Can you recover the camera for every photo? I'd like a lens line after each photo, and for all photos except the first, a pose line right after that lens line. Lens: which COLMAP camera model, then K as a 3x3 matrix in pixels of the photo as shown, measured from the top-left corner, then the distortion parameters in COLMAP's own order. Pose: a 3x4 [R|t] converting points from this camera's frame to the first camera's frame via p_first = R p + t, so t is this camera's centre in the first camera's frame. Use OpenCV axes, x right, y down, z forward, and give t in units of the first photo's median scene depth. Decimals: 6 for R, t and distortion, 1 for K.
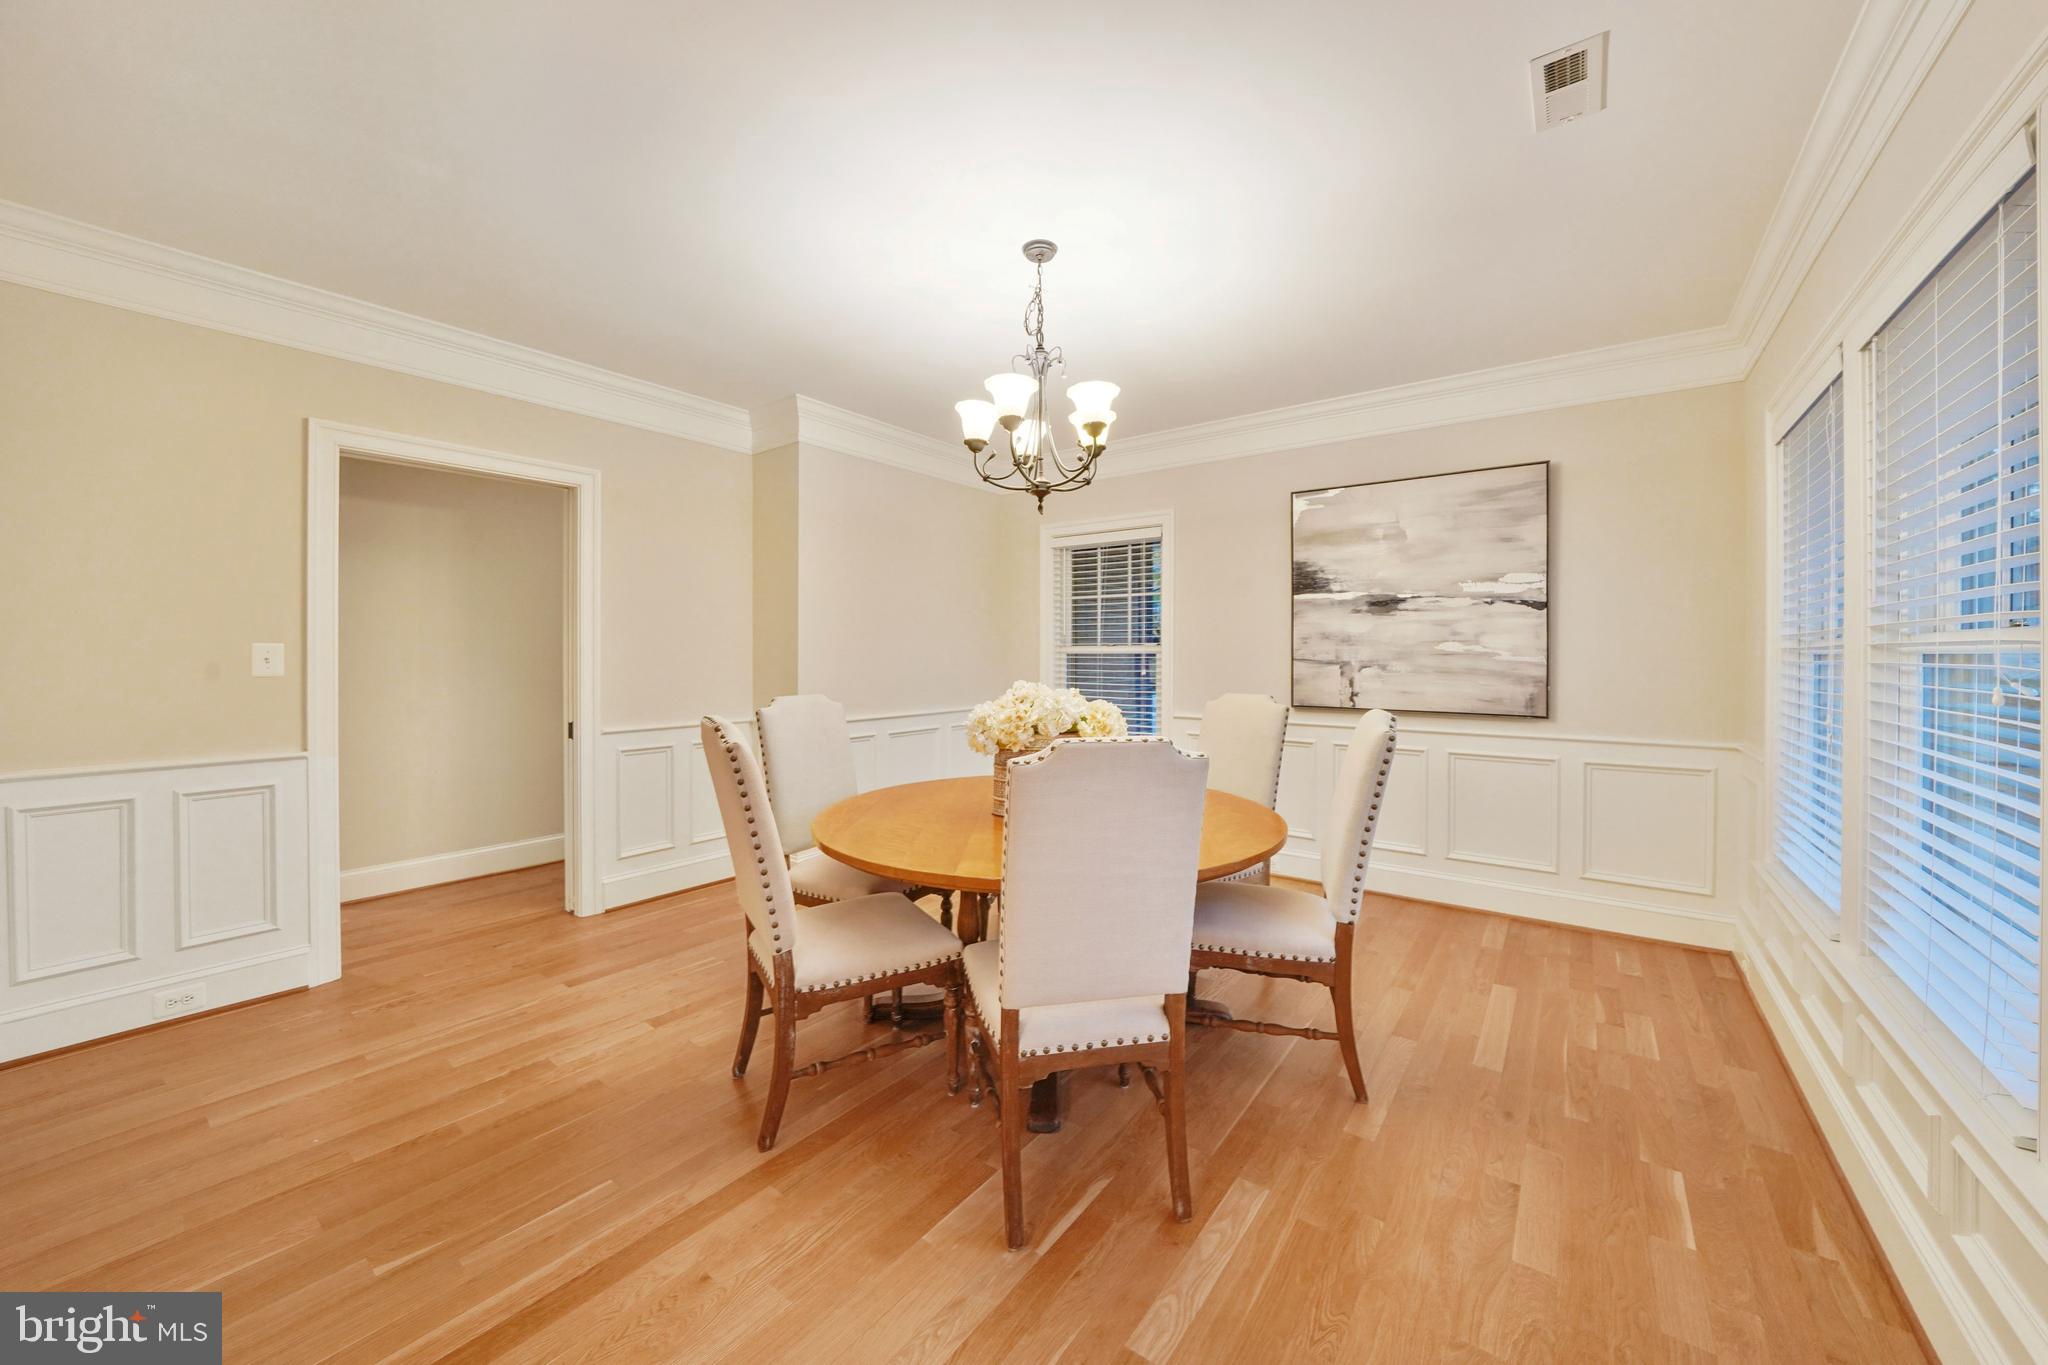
lens RADIAL K [[750.1, 0, 1025.4], [0, 750.1, 674.8], [0, 0, 1]] dist [0.001376, 0.000188]
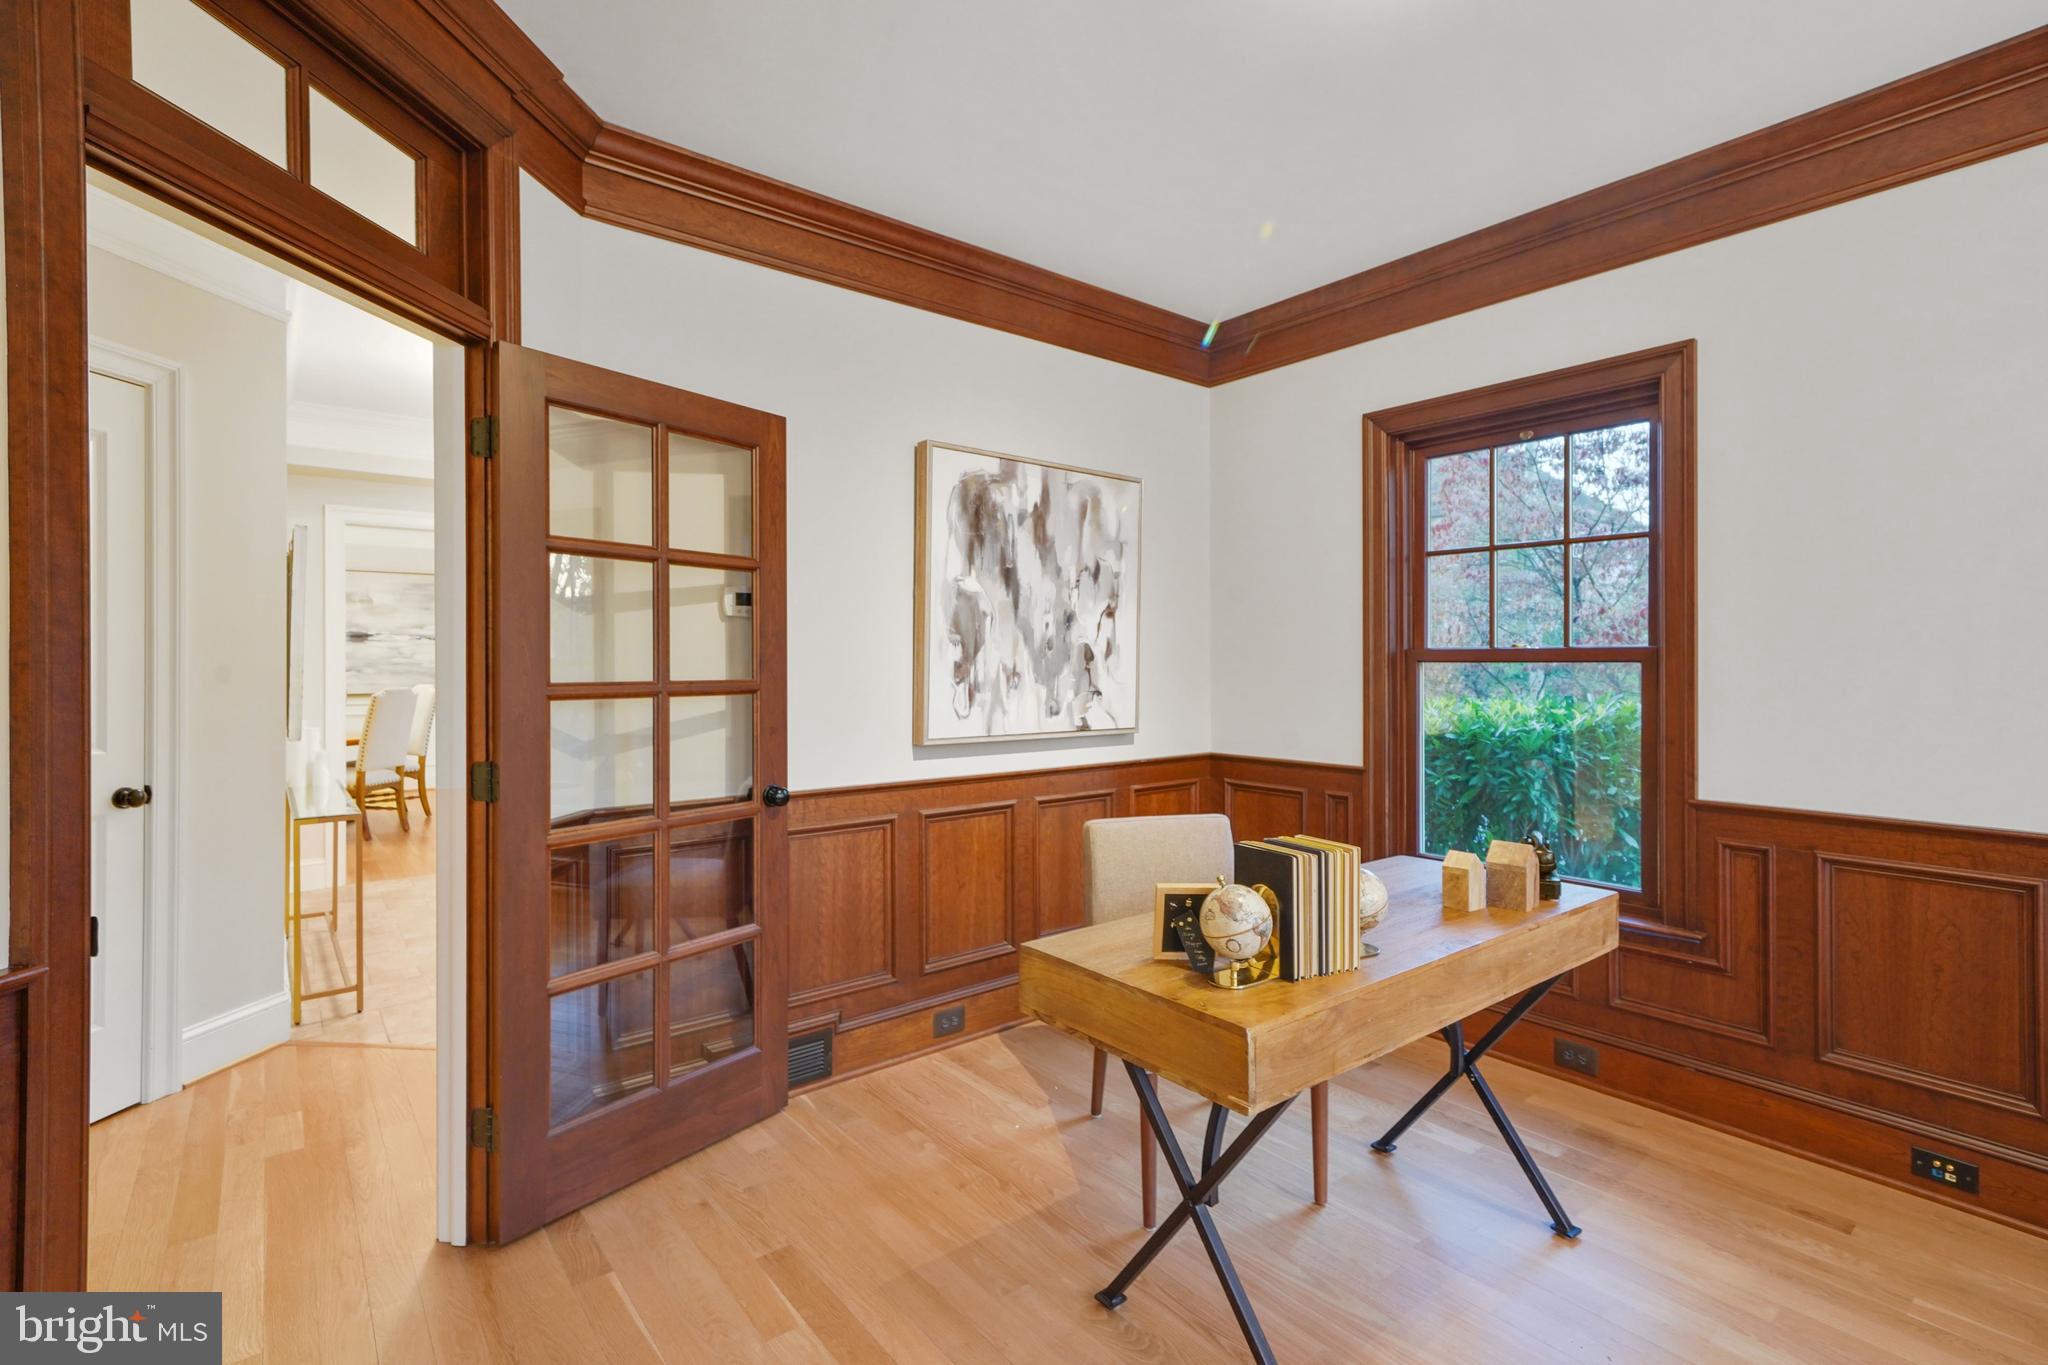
lens RADIAL K [[919.1, 0, 1029.6], [0, 919.1, 668.8], [0, 0, 1]] dist [0.000927, 0.000361]
pose [[0.268506, -0.004397, 0.963268, -1.326319], [0.017008, 0.999855, -0.000177, 0.013958], [-0.963128, 0.016431, 0.268542, -1.254443]]
